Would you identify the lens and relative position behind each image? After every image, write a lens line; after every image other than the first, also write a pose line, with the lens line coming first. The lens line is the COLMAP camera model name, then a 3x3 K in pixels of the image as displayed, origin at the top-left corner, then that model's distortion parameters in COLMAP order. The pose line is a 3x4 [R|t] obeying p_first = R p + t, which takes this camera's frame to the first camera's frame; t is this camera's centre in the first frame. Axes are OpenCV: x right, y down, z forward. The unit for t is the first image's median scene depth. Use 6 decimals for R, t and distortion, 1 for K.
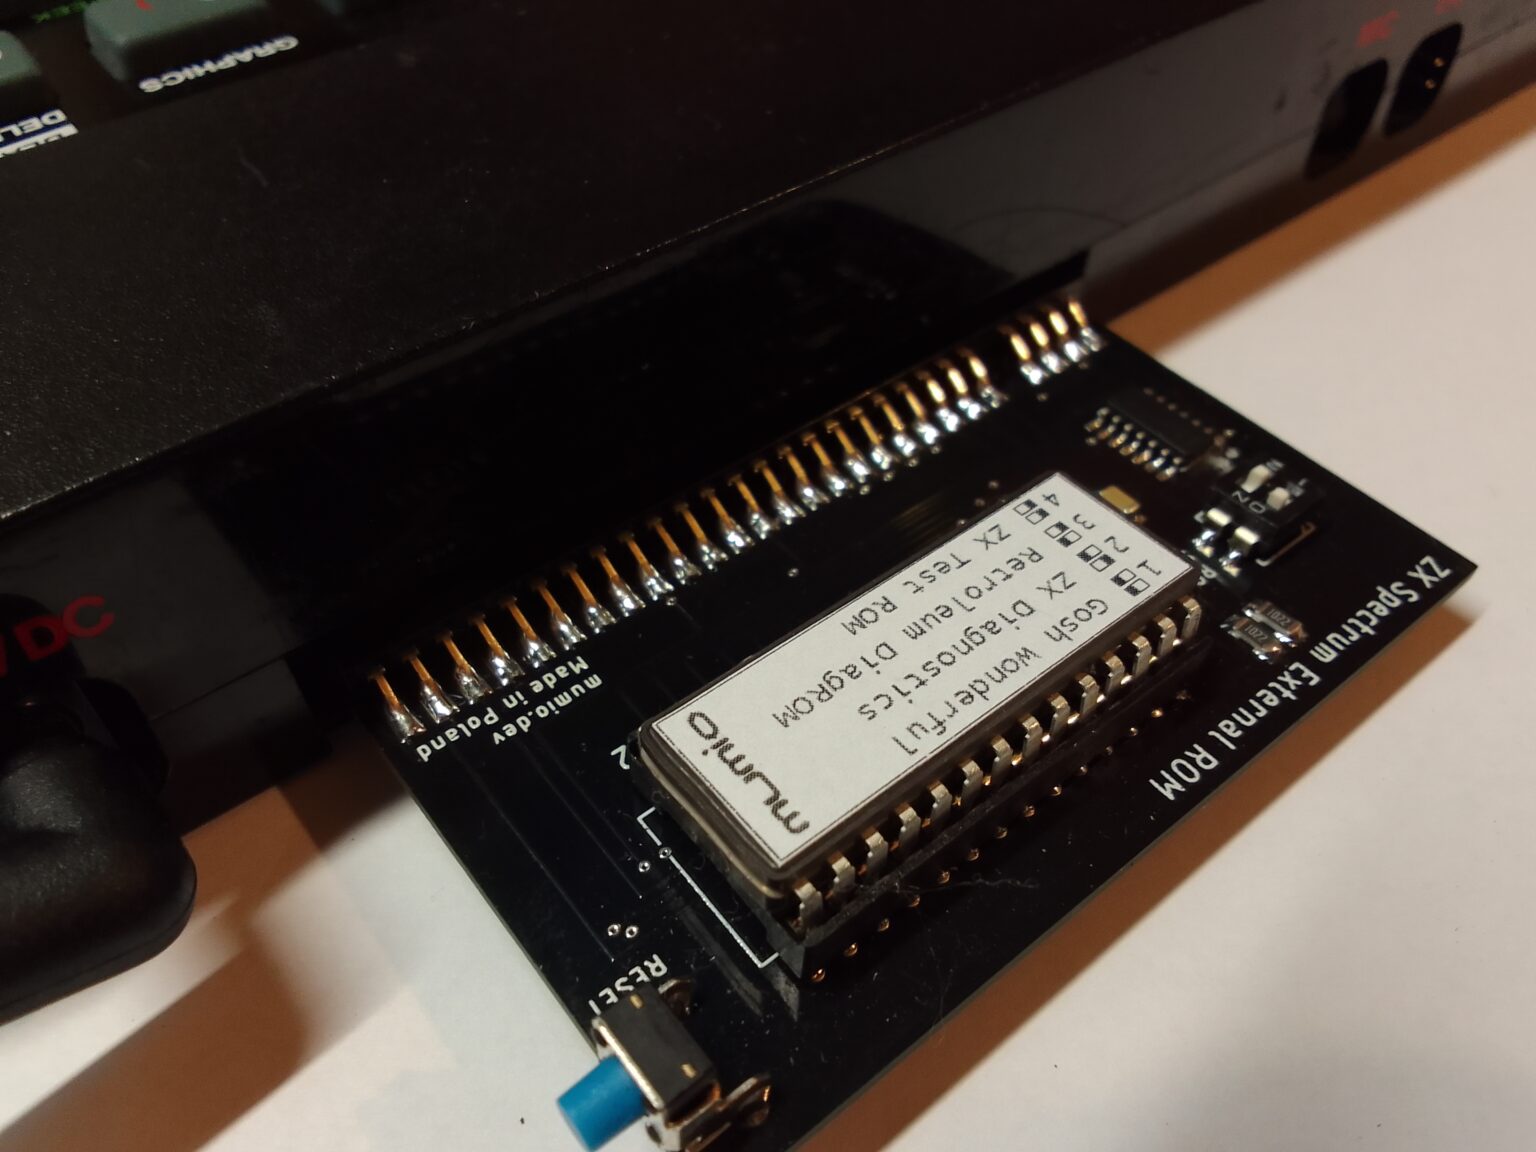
lens RADIAL K [[1251.9, 0, 770.4], [0, 1251.9, 581.8], [0, 0, 1]] dist [0.083308, -0.167416]
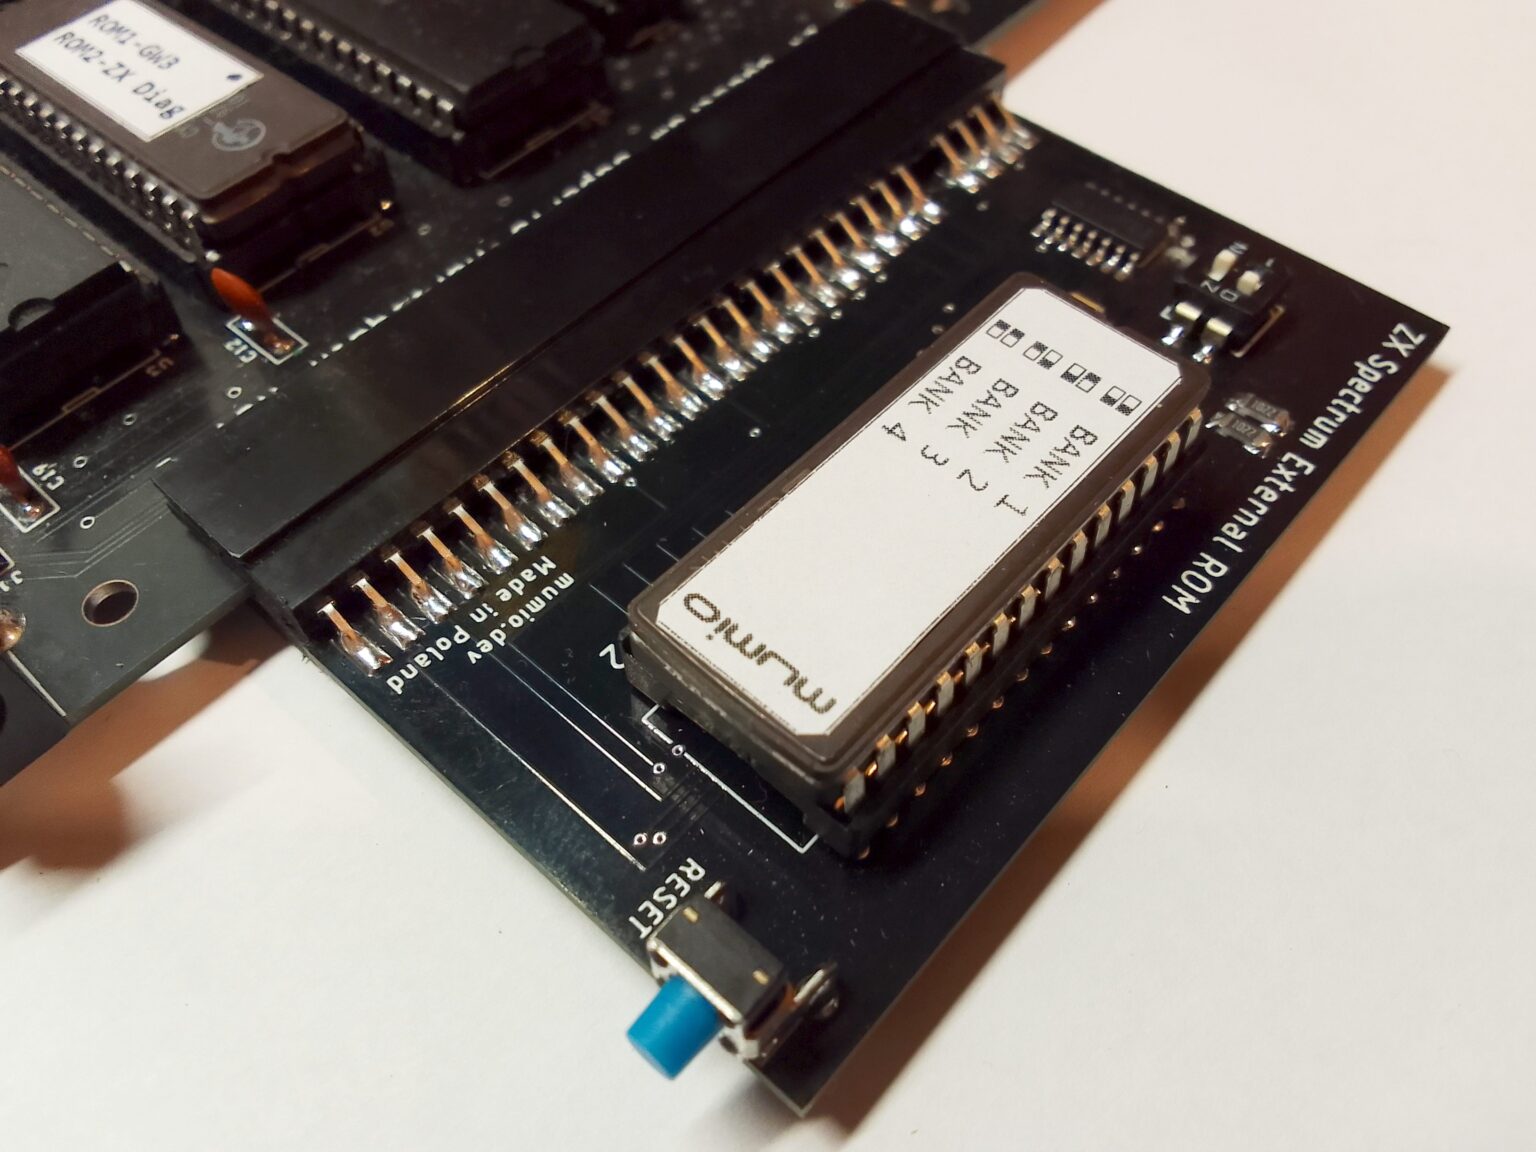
lens RADIAL K [[1251.9, 0, 770.4], [0, 1251.9, 581.8], [0, 0, 1]] dist [0.083308, -0.167416]
pose [[0.986483, -0.146697, 0.073009, -0.059934], [0.137137, 0.982992, 0.122152, -0.011733], [-0.089687, -0.110488, 0.989823, 0.074695]]
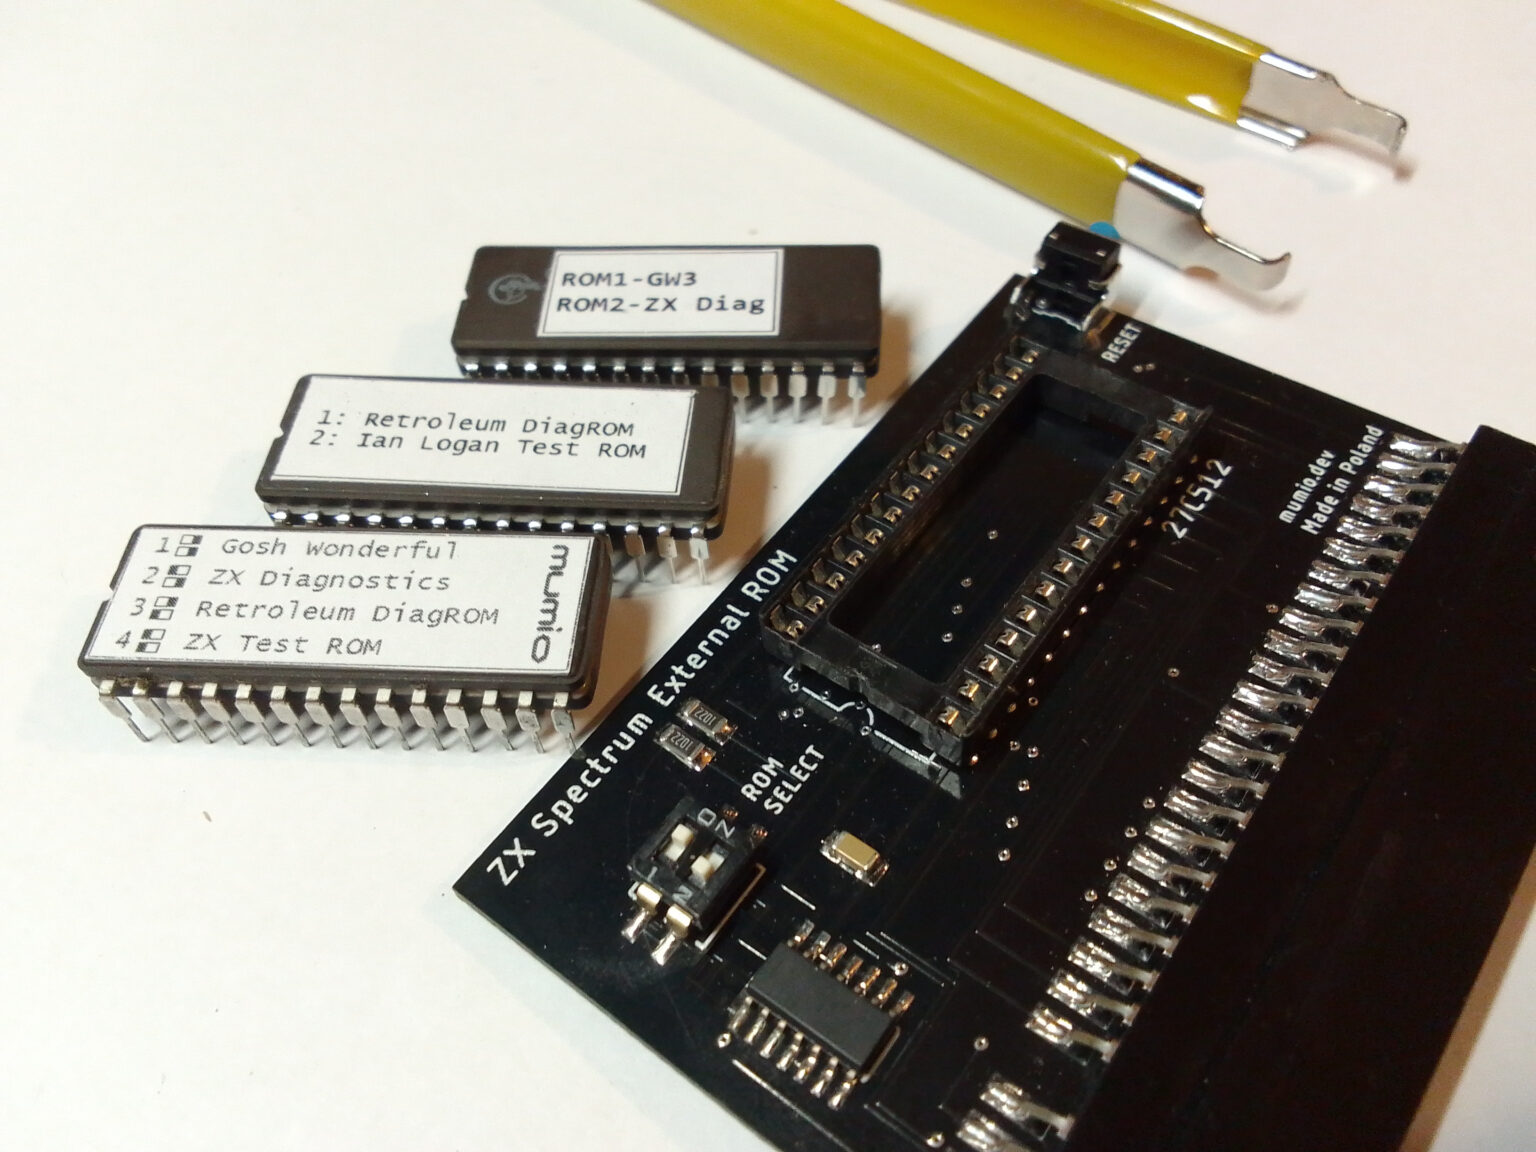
lens RADIAL K [[1251.9, 0, 770.4], [0, 1251.9, 581.8], [0, 0, 1]] dist [0.083308, -0.167416]
pose [[-0.969315, 0.226465, -0.095618, 0.426318], [-0.137402, -0.176593, 0.974646, -0.966744], [0.203838, 0.957877, 0.202291, 0.742421]]
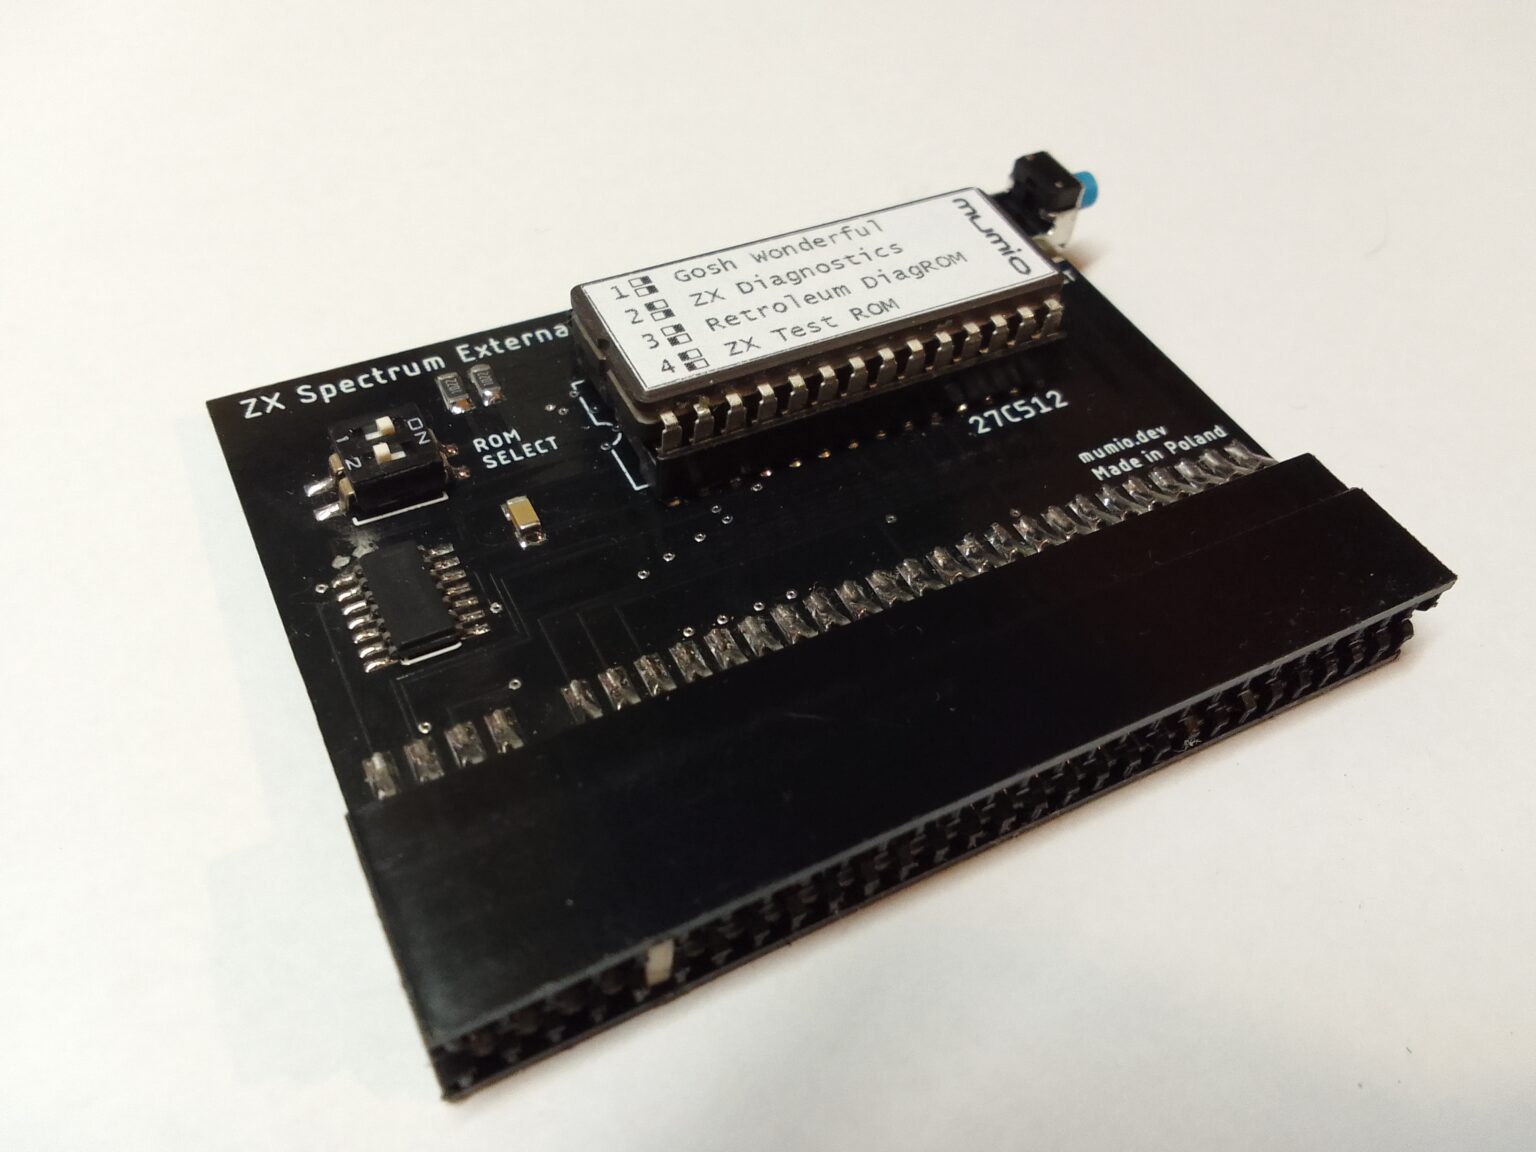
lens RADIAL K [[1251.9, 0, 770.4], [0, 1251.9, 581.8], [0, 0, 1]] dist [0.083308, -0.167416]
pose [[-0.975325, -0.214513, 0.052207, 0.053418], [0.083203, -0.138111, 0.986916, -1.087418], [-0.204496, 0.966907, 0.152551, 1.002572]]
